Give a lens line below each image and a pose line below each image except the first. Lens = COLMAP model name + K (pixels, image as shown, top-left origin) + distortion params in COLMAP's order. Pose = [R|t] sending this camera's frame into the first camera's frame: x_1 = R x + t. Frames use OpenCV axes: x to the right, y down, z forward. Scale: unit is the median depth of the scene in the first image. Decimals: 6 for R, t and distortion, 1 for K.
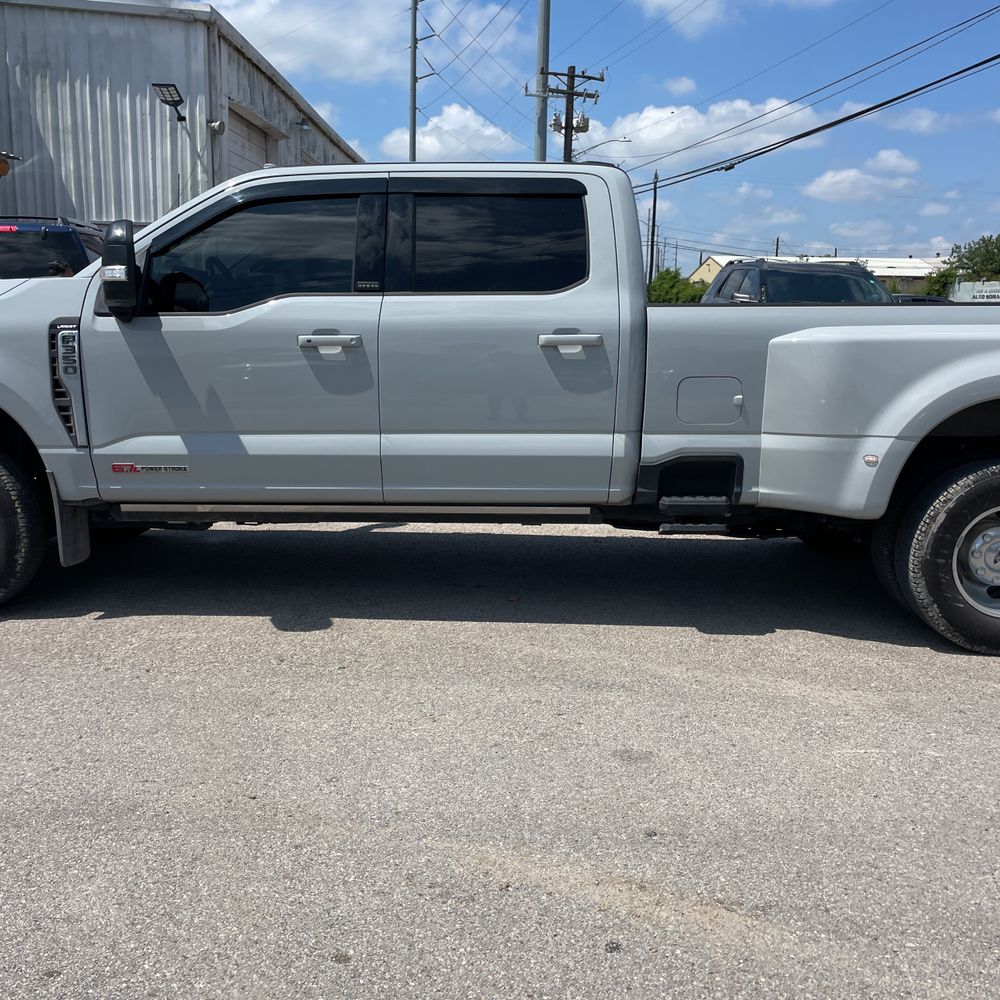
lens RADIAL K [[950.6, 0, 498.7], [0, 950.6, 495.8], [0, 0, 1]] dist [0.071059, -0.079611]
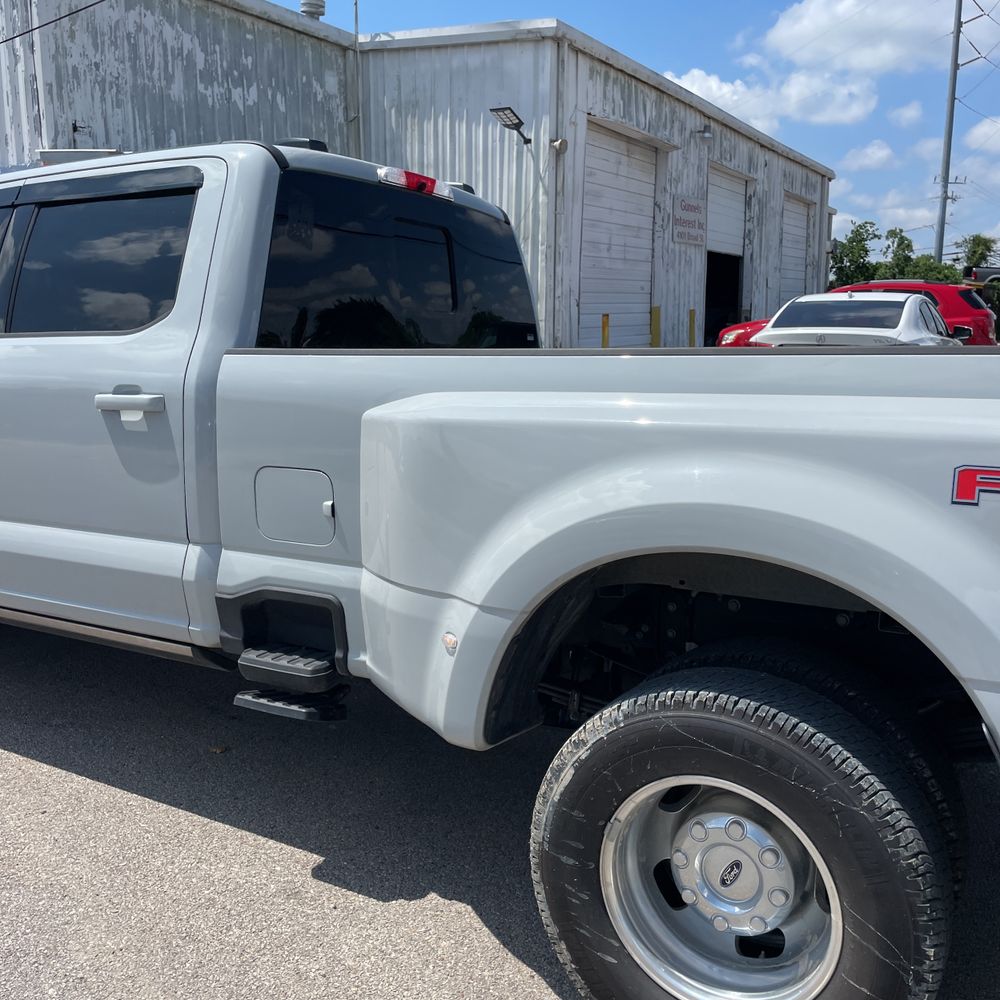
lens RADIAL K [[968.0, 0, 523.1], [0, 968.0, 503.9], [0, 0, 1]] dist [0.088316, -0.139986]
pose [[0.875210, 0.070988, -0.478506, 0.176036], [-0.076819, 0.997018, 0.007406, -0.031585], [0.477605, 0.030276, 0.878053, 0.140234]]
